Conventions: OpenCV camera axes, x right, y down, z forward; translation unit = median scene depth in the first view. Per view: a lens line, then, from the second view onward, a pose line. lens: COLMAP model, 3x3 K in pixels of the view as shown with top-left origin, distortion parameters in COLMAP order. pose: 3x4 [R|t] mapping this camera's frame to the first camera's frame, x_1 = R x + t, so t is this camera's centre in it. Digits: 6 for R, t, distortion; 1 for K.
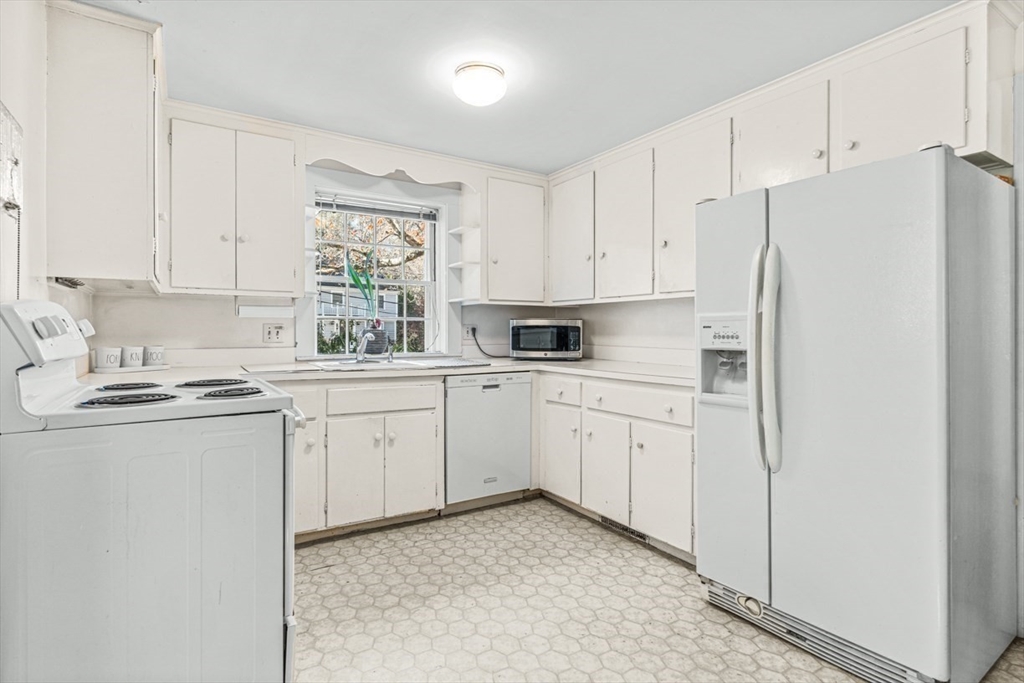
lens RADIAL K [[606.3, 0, 424.6], [0, 606.3, 331.8], [0, 0, 1]] dist [-0.004391, -0.001213]
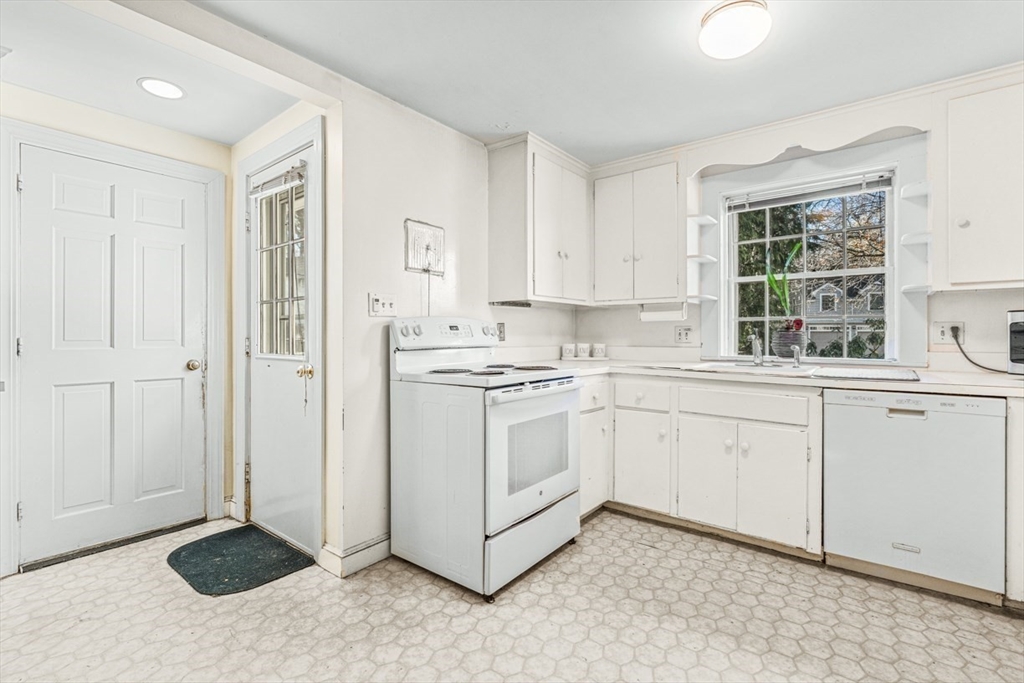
lens RADIAL K [[459.8, 0, 485.6], [0, 459.8, 336.0], [0, 0, 1]] dist [-0.004371, 0.000240]
pose [[0.308989, 0.000348, -0.951066, 0.484877], [-0.001973, 0.999998, -0.000276, 0.006125], [0.951064, 0.001962, 0.308989, 0.411941]]
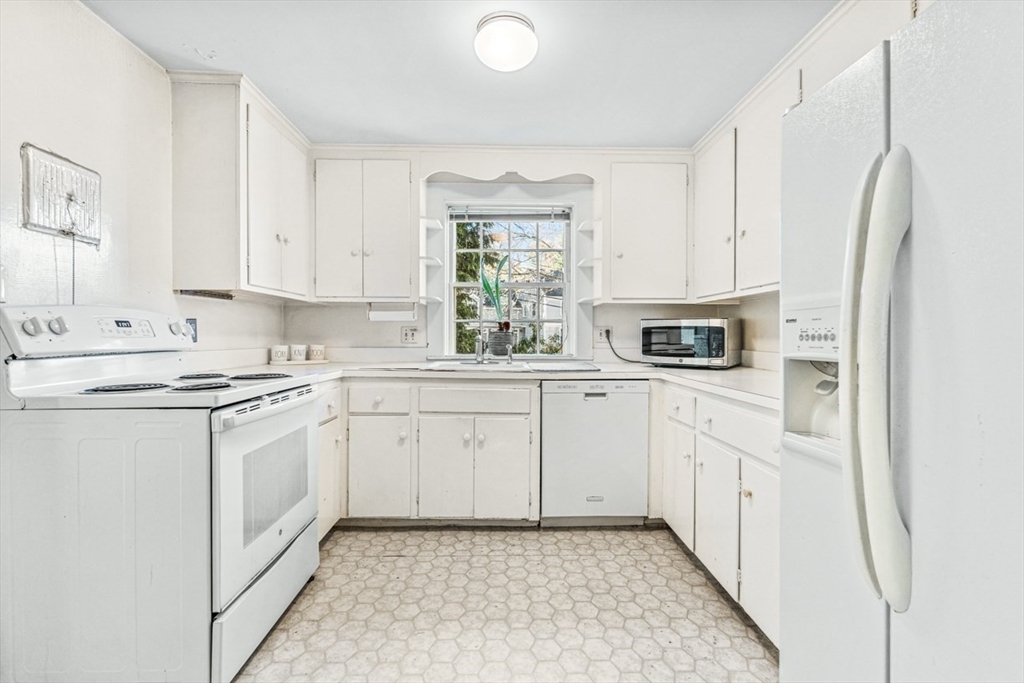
lens RADIAL K [[459.8, 0, 484.4], [0, 459.8, 340.8], [0, 0, 1]] dist [-0.004371, 0.000240]
pose [[0.856699, 0.006467, -0.515777, 0.338694], [-0.003292, 0.999970, 0.007070, 0.007163], [0.515807, -0.004359, 0.856694, 0.357338]]
